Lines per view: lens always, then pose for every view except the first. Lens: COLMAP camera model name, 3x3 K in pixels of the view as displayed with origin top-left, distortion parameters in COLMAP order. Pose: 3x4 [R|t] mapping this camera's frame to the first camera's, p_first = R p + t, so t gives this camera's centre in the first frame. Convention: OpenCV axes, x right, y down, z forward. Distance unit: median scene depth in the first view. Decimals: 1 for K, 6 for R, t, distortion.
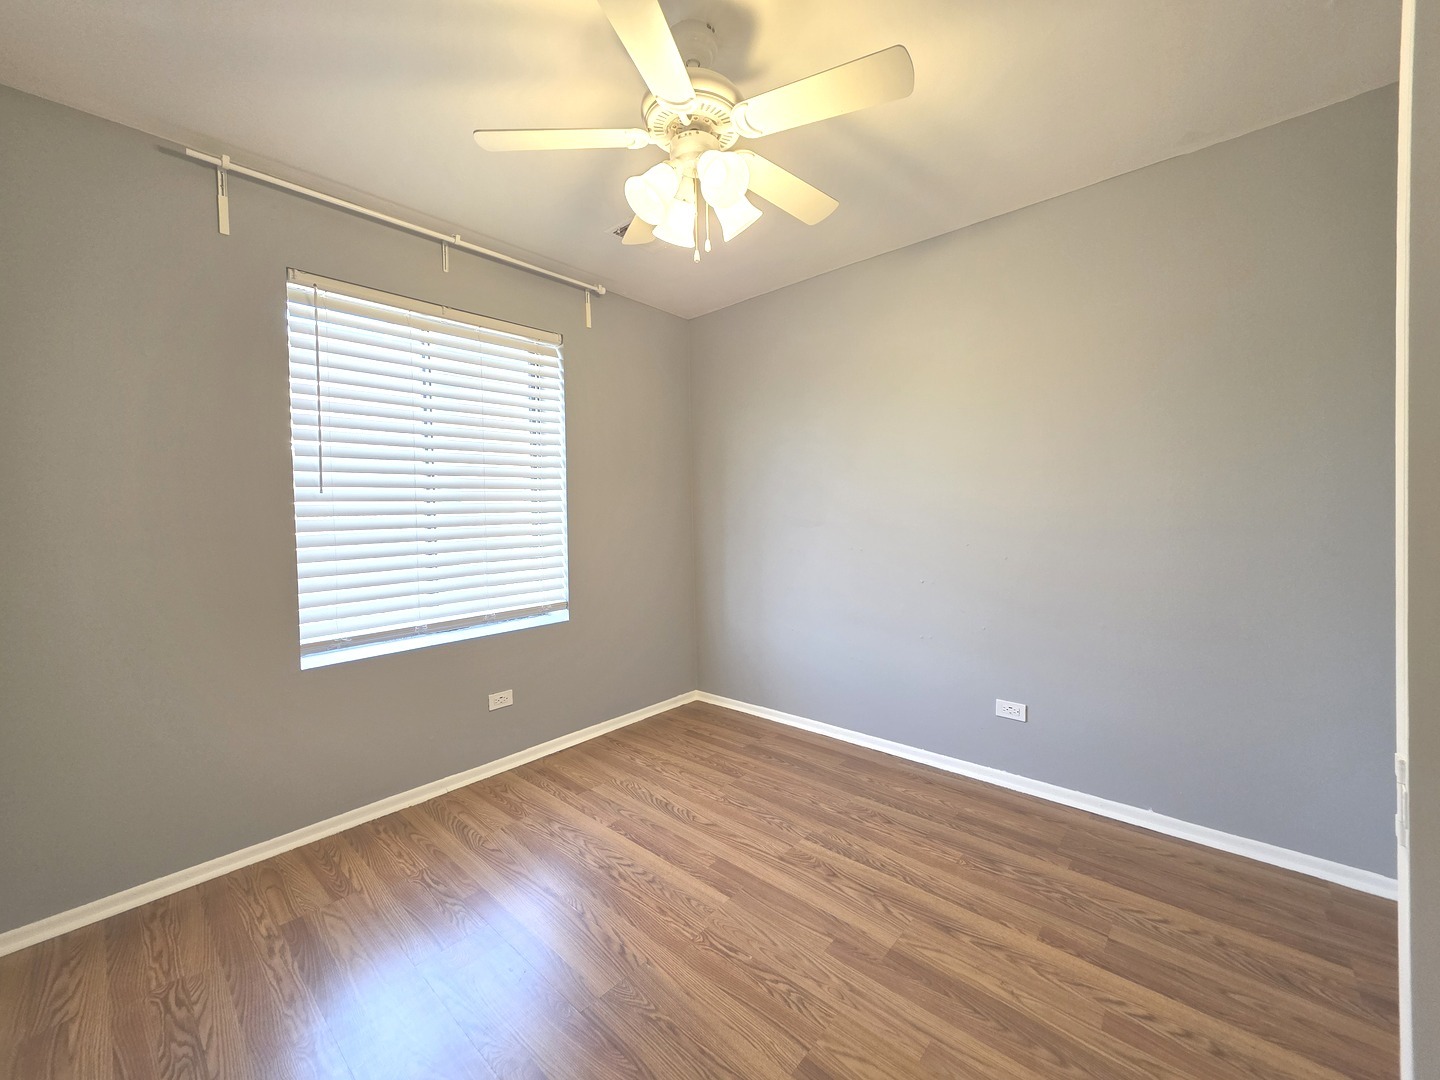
lens RADIAL K [[573.5, 0, 719.5], [0, 573.5, 521.6], [0, 0, 1]] dist [-0.001516, 0.000255]
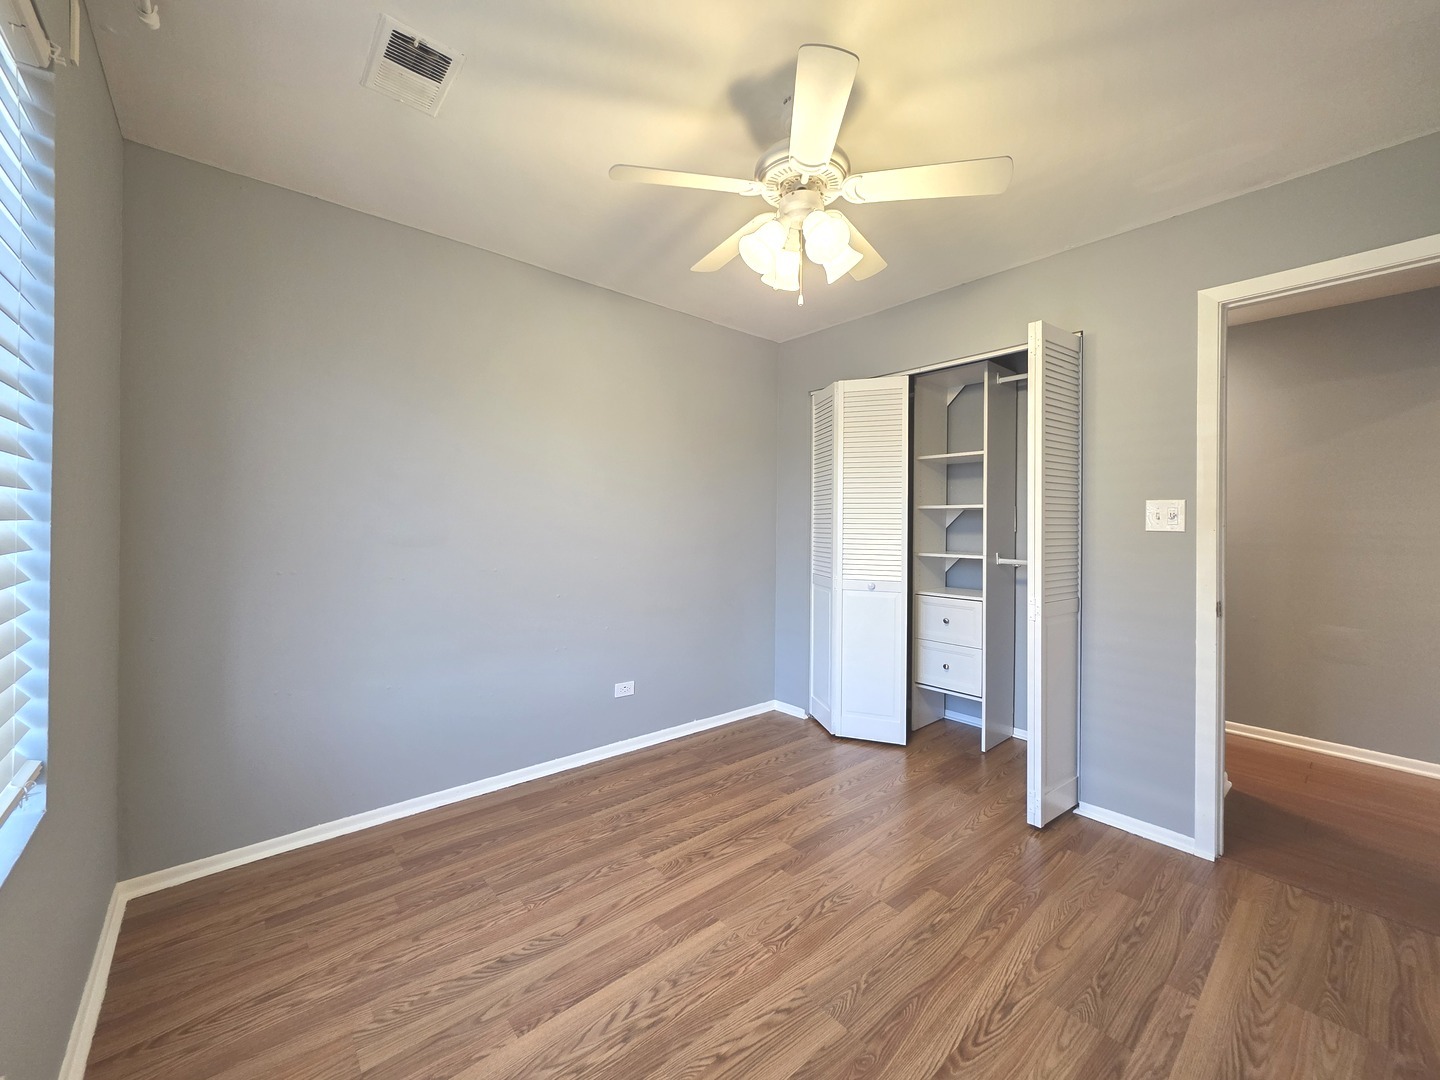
lens RADIAL K [[573.5, 0, 719.5], [0, 573.5, 521.6], [0, 0, 1]] dist [-0.001516, 0.000255]
pose [[0.127544, 0.021039, 0.991610, -0.827462], [0.004028, 0.999756, -0.021730, -0.010495], [-0.991825, 0.006766, 0.127428, 0.733138]]
